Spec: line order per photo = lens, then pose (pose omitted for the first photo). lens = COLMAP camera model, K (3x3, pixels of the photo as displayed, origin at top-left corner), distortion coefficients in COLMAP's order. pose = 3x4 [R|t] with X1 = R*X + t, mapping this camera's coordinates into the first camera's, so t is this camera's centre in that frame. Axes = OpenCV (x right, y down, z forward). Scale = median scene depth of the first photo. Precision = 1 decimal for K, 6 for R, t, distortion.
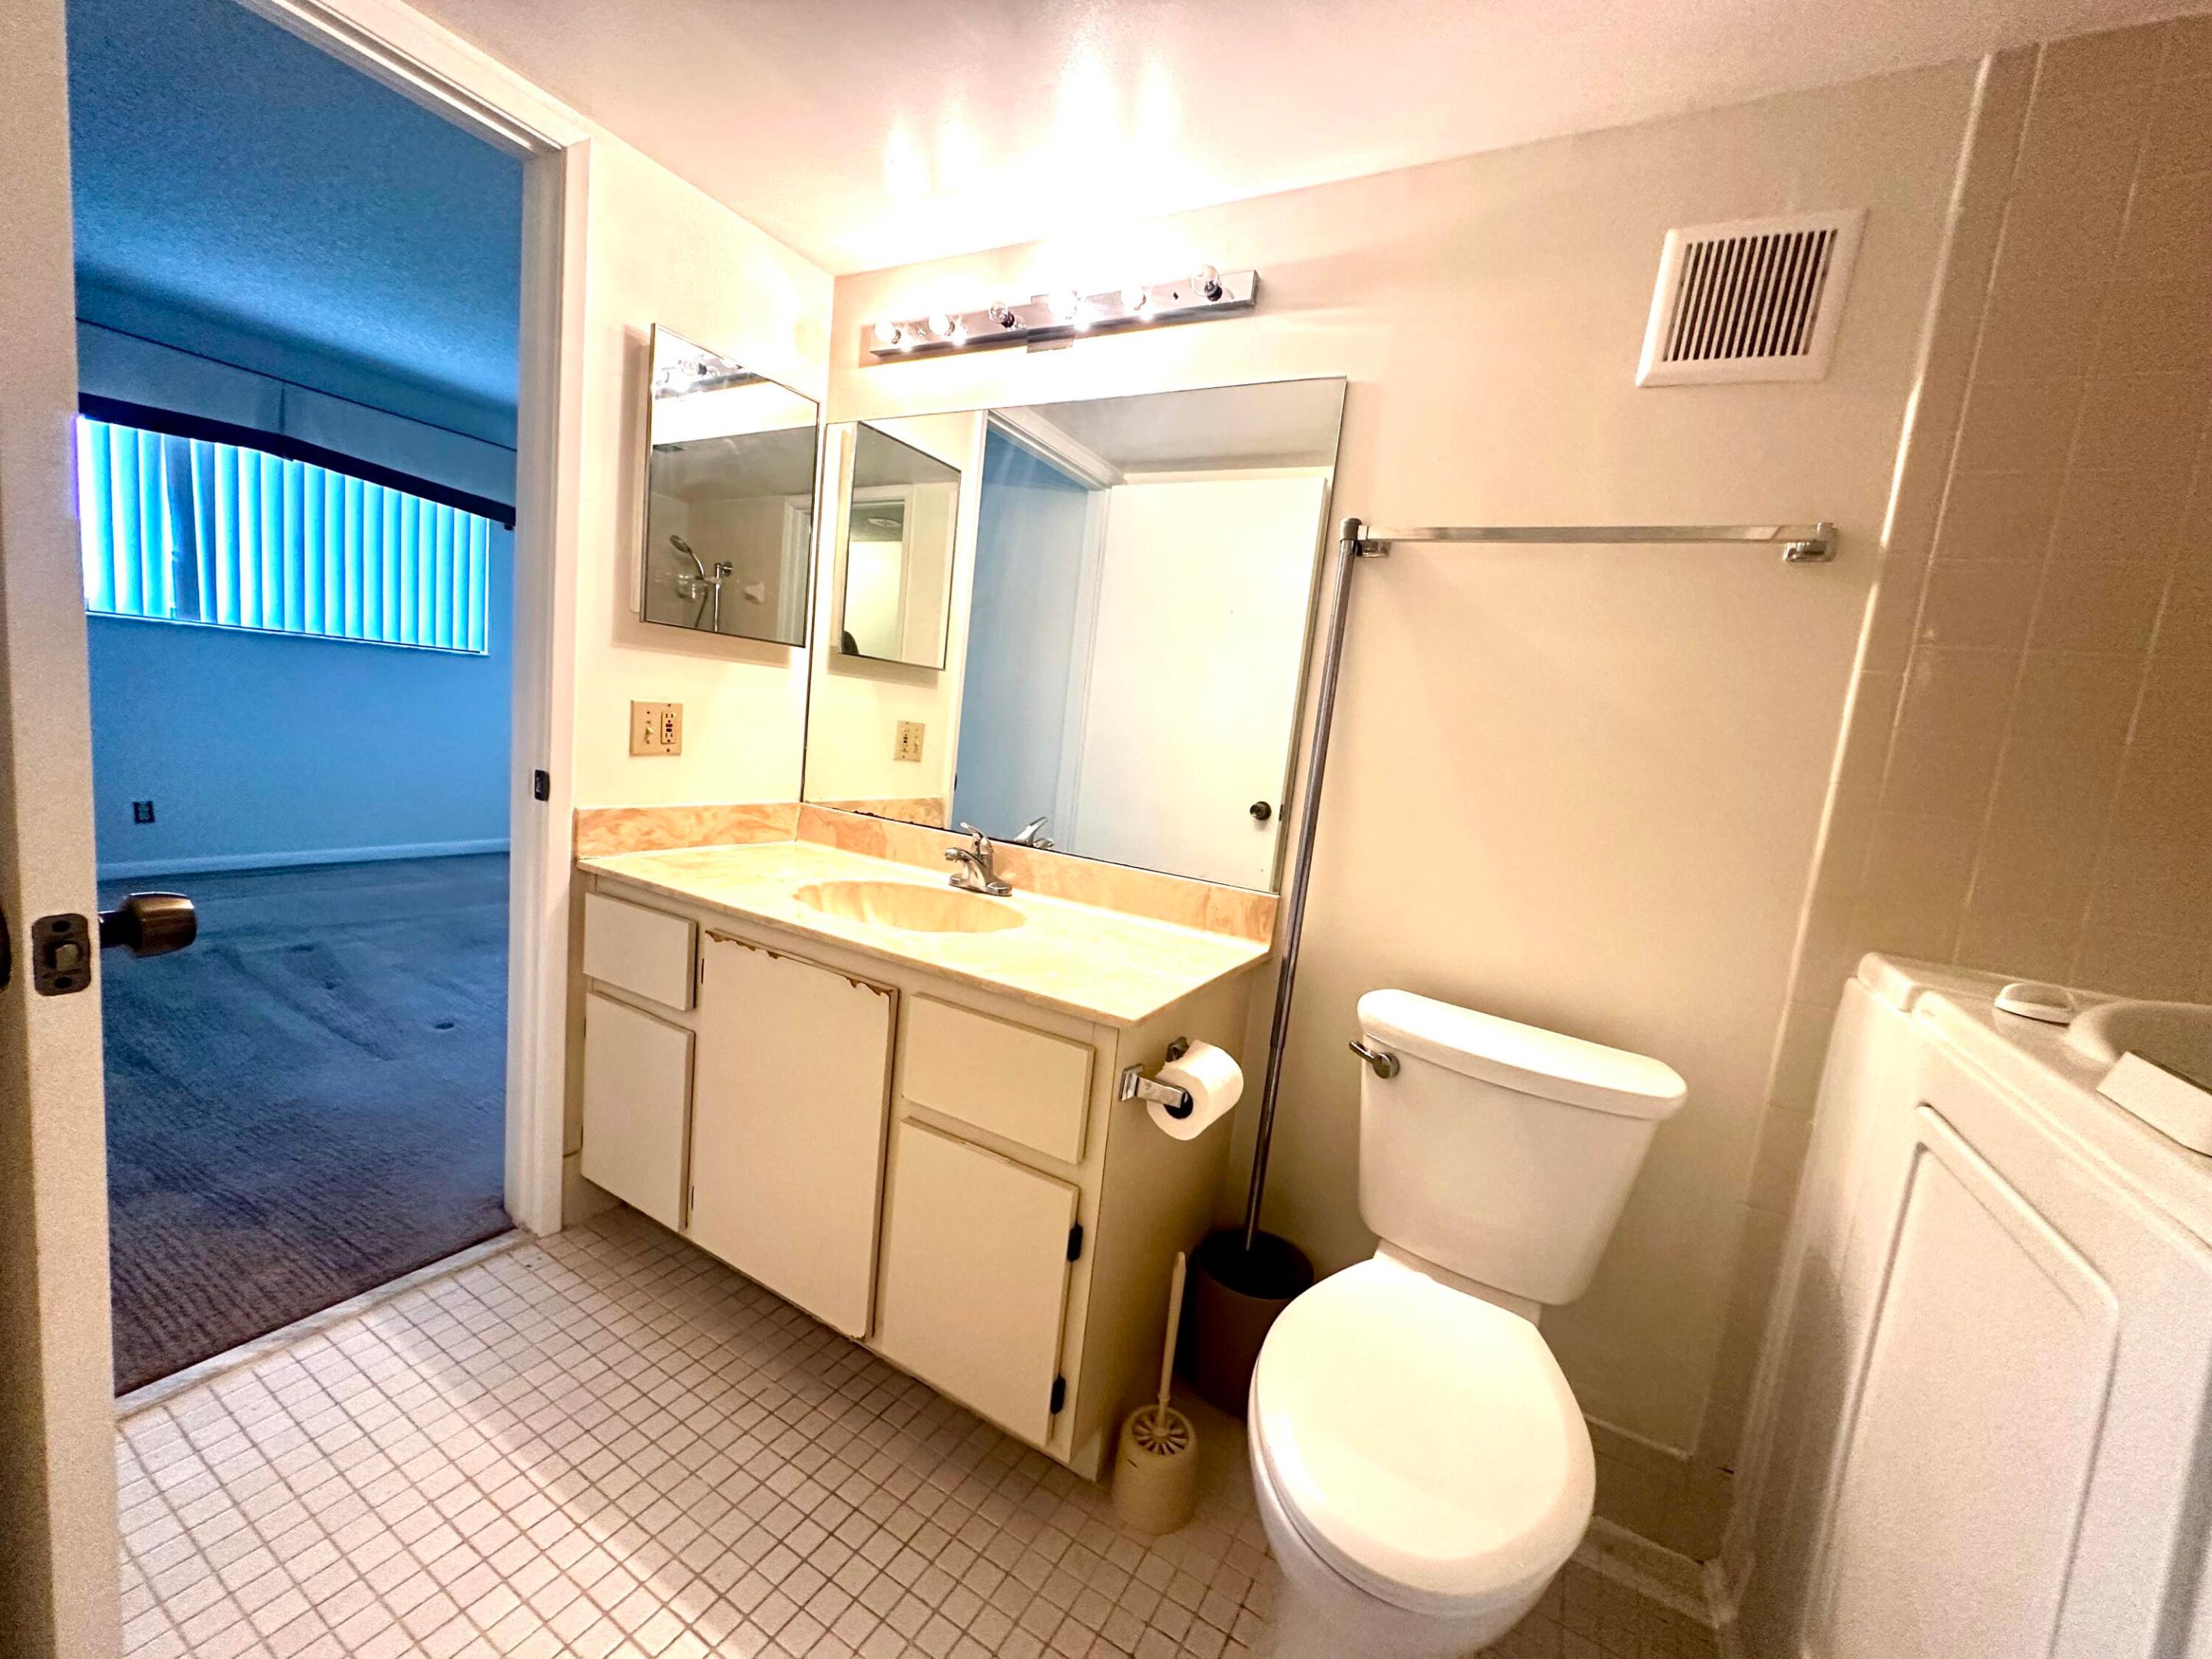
lens RADIAL K [[876.0, 0, 1106.0], [0, 876.0, 829.5], [0, 0, 1]] dist [-0.001887, 0.000403]
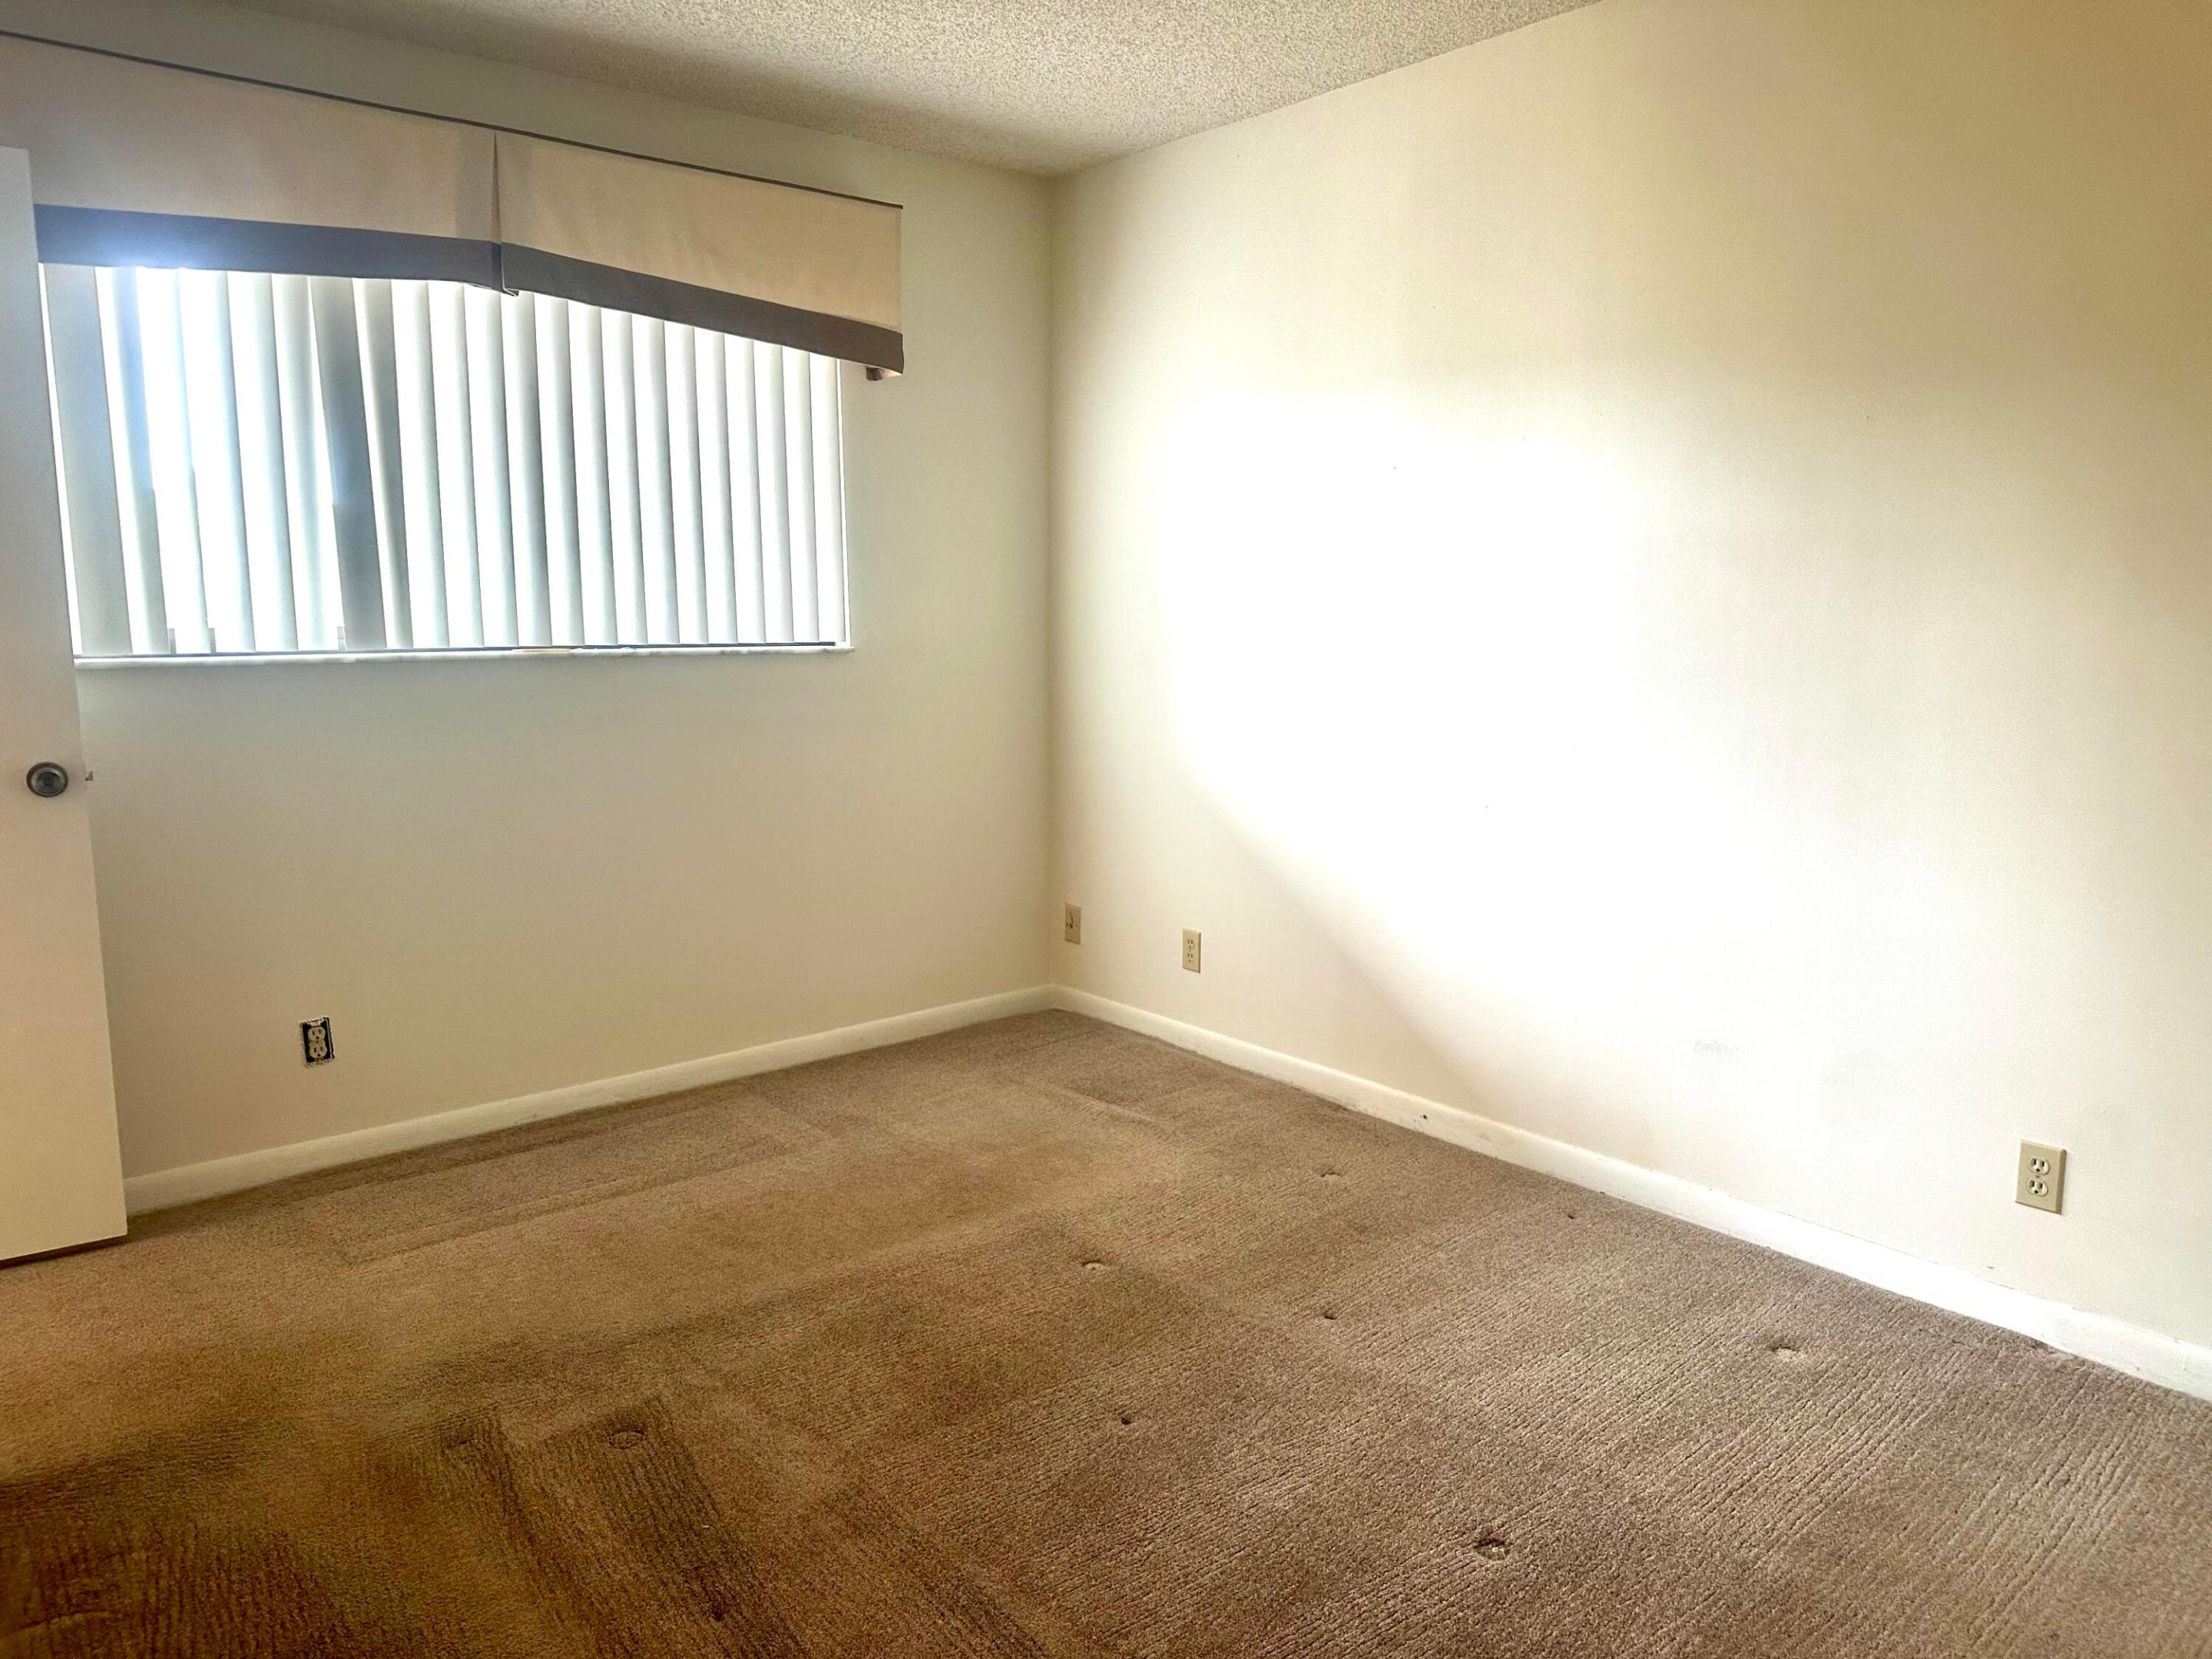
lens RADIAL K [[1541.1, 0, 1106.0], [0, 1541.1, 829.5], [0, 0, 1]] dist [-0.026462, -0.000028]
pose [[0.932523, -0.070190, -0.354224, -0.364419], [0.063213, 0.997511, -0.031245, -0.084636], [0.355536, 0.006745, 0.934638, 0.344542]]
